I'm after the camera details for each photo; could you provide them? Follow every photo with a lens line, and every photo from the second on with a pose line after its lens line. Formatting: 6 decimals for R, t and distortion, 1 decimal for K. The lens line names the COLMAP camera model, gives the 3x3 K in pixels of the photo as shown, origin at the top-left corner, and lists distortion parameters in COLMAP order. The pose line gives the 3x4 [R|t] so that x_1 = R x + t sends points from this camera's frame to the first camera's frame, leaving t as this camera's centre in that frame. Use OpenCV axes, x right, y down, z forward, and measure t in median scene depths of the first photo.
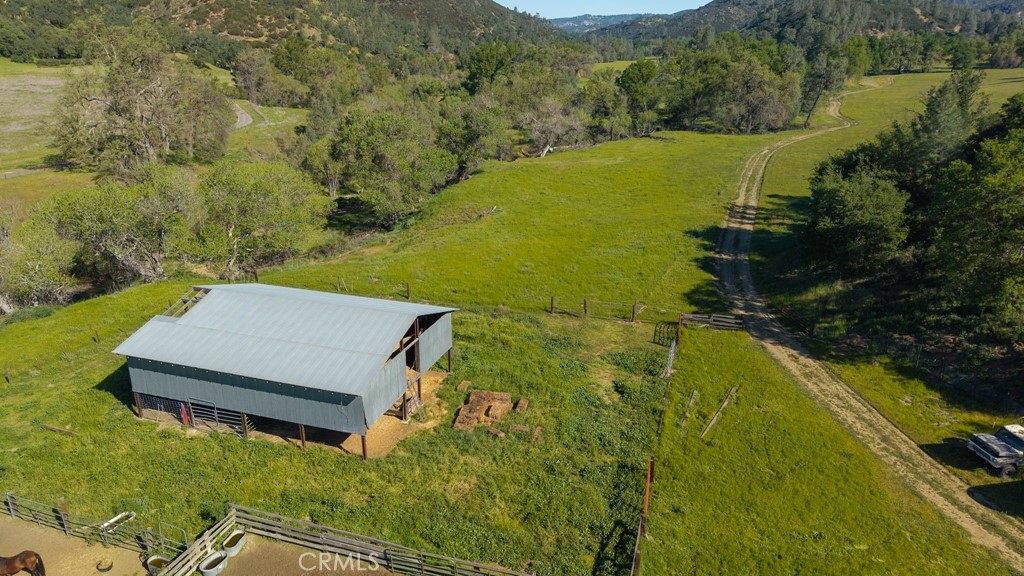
lens RADIAL K [[698.6, 0, 512.0], [0, 698.6, 288.0], [0, 0, 1]] dist [0.002624, -0.002588]
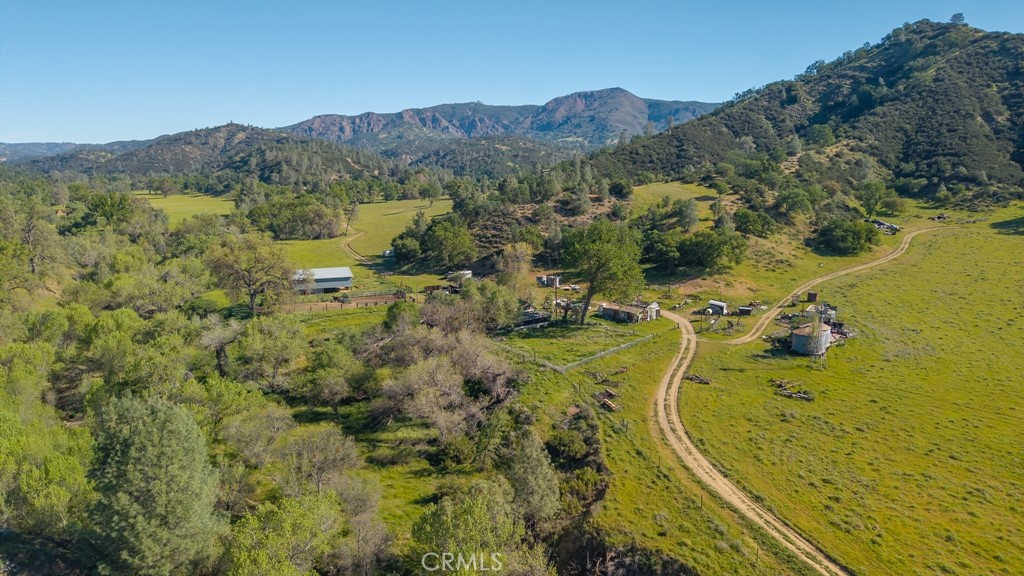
lens RADIAL K [[698.6, 0, 512.0], [0, 698.6, 288.0], [0, 0, 1]] dist [0.002624, -0.002588]
pose [[0.731316, -0.108068, 0.673423, -0.273797], [0.221945, 0.971334, -0.085149, 0.089882], [-0.644916, 0.211734, 0.734338, -0.345121]]
